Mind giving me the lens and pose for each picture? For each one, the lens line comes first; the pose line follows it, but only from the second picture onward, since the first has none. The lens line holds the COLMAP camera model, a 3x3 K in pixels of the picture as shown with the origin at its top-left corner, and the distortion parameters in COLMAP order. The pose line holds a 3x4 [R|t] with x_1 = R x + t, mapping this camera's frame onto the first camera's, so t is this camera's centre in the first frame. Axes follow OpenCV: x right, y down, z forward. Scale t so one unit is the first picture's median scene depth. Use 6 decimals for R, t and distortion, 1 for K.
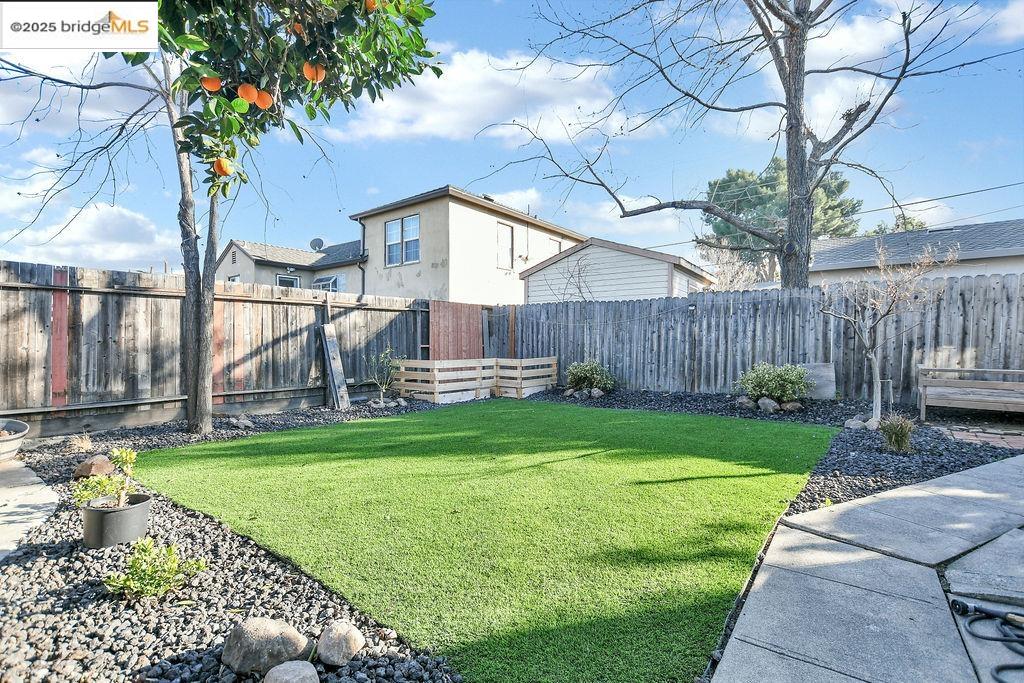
lens RADIAL K [[471.1, 0, 508.2], [0, 471.1, 343.0], [0, 0, 1]] dist [-0.027183, 0.000866]
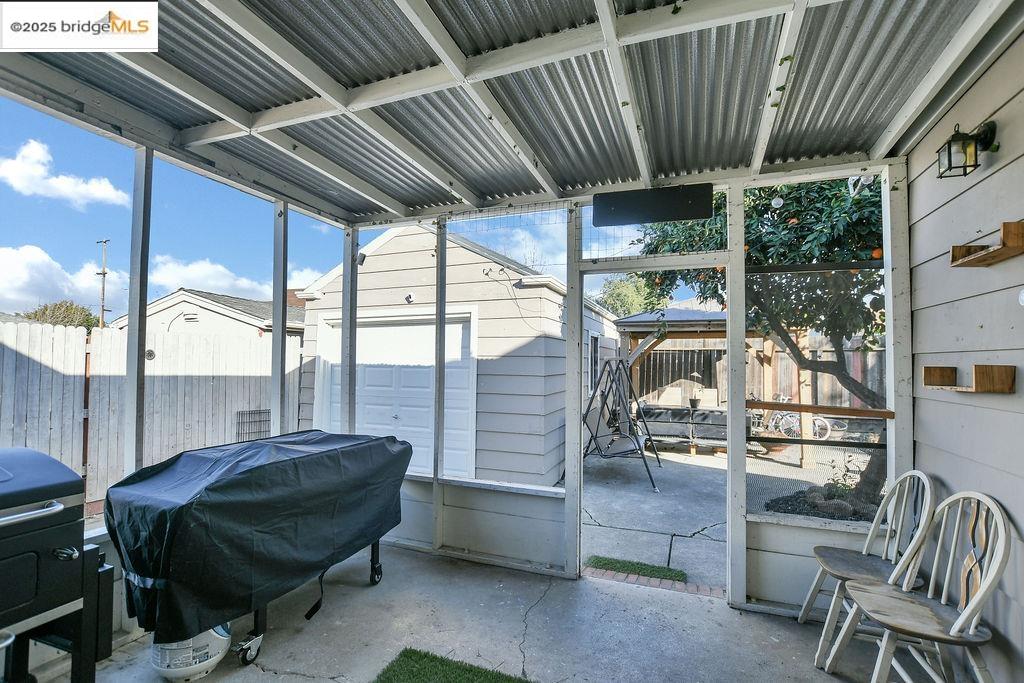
lens RADIAL K [[471.1, 0, 509.7], [0, 471.1, 345.2], [0, 0, 1]] dist [-0.027183, 0.000866]
pose [[0.280533, -0.024378, -0.959535, 0.252693], [-0.005527, 0.999620, -0.027012, -0.054316], [0.959829, 0.012881, 0.280291, -0.539770]]
